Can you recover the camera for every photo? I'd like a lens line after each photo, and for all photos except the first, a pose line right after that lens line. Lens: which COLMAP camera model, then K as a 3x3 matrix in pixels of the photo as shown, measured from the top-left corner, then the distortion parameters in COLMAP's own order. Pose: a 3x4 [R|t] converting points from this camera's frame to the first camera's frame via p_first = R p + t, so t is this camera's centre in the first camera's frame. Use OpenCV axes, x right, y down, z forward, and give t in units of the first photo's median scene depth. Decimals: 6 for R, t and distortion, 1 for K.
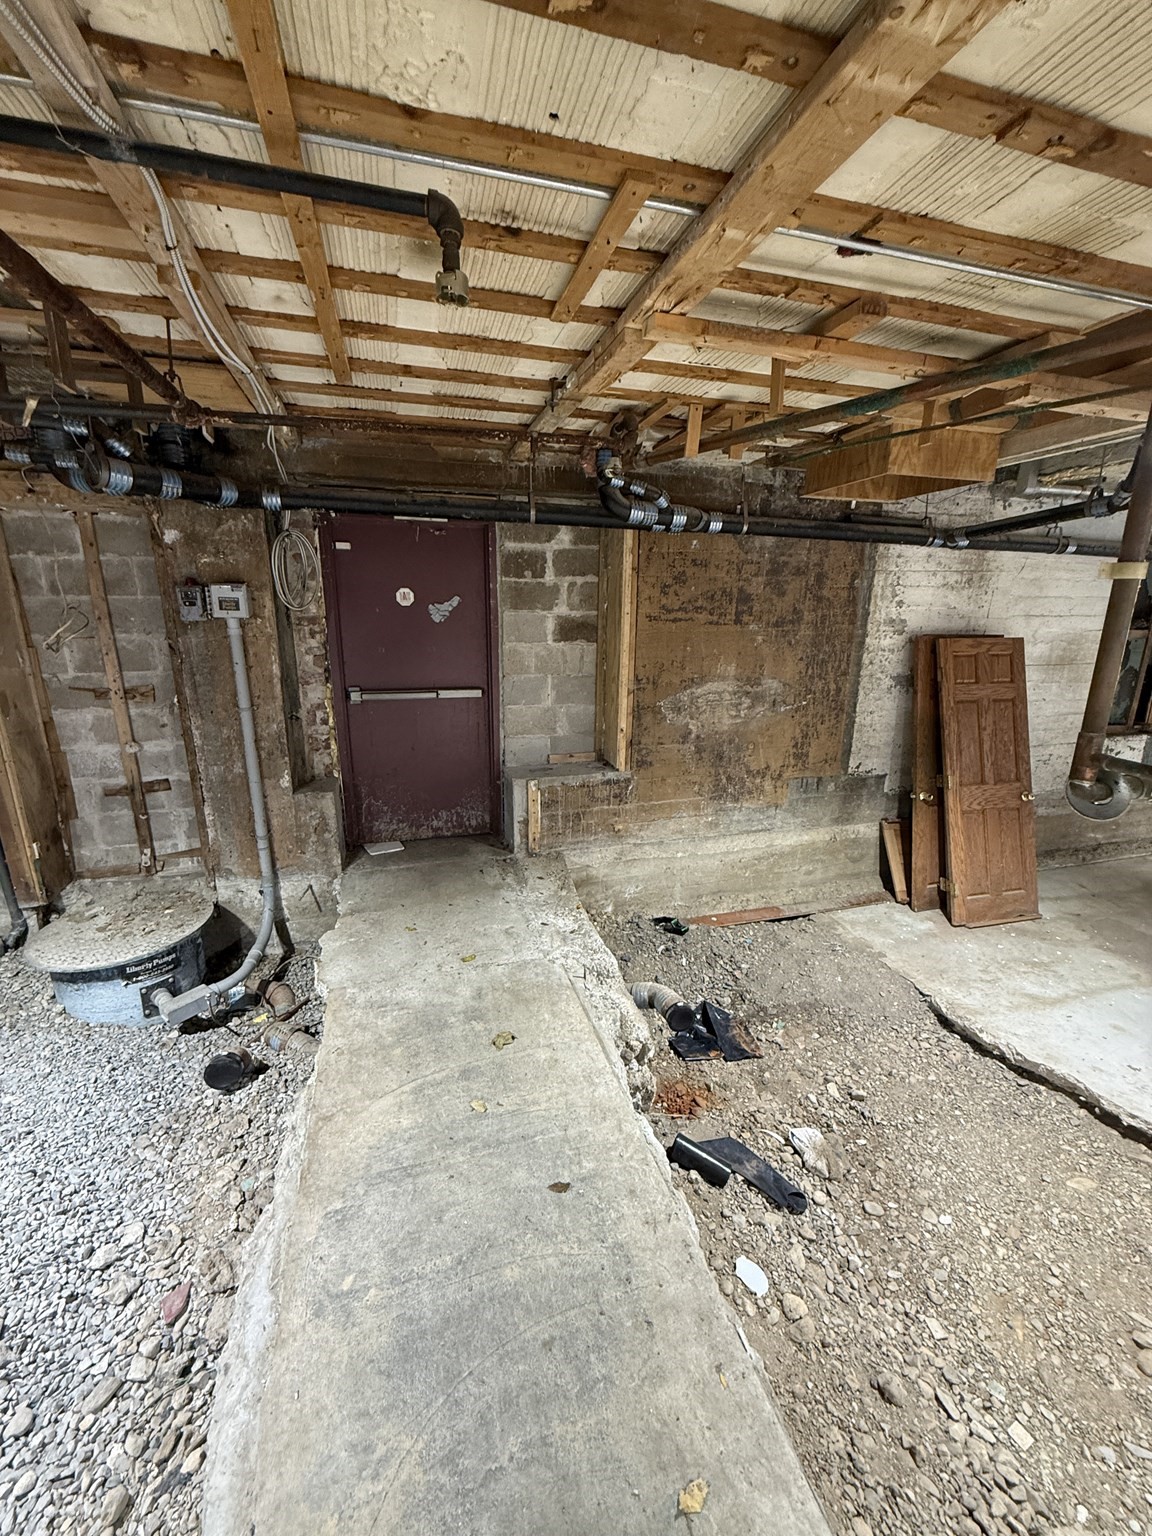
lens RADIAL K [[610.9, 0, 575.3], [0, 610.9, 769.0], [0, 0, 1]] dist [-0.000582, -0.001729]
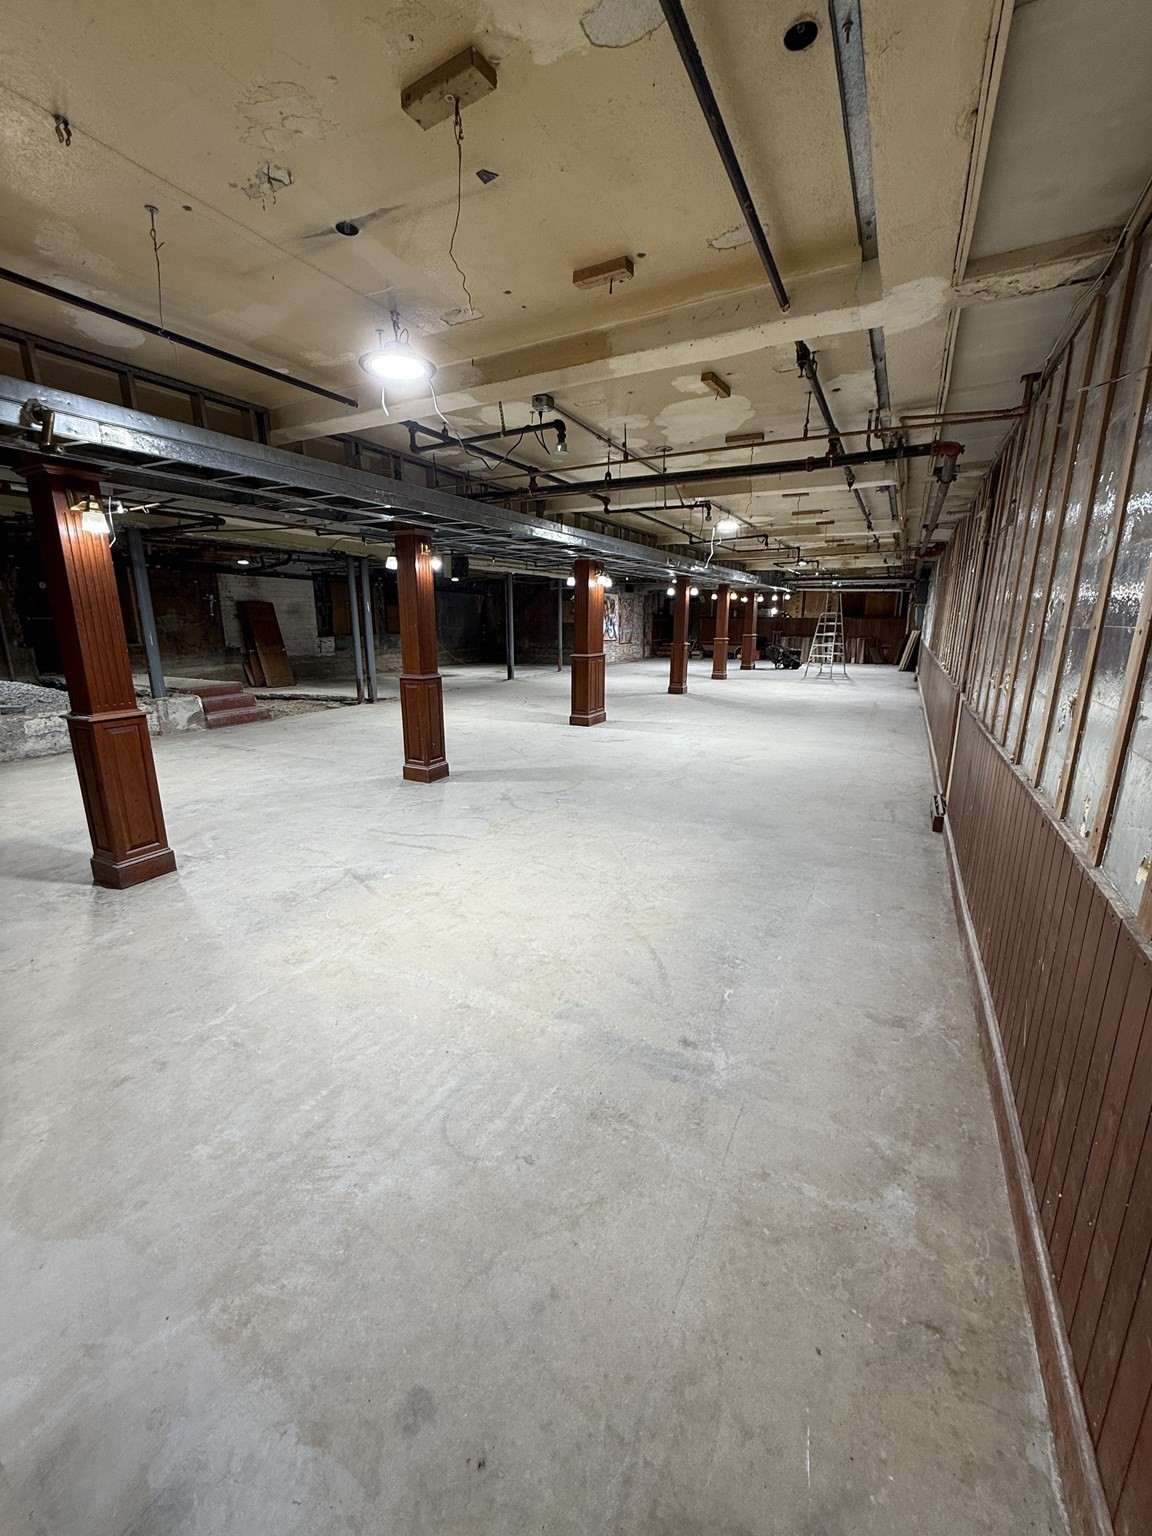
lens RADIAL K [[610.9, 0, 575.9], [0, 610.9, 768.4], [0, 0, 1]] dist [-0.000582, -0.001729]
pose [[0.685872, -0.183481, 0.704212, -0.642801], [0.196275, 0.978473, 0.063776, 0.783269], [-0.700754, 0.094477, 0.707120, -2.431636]]
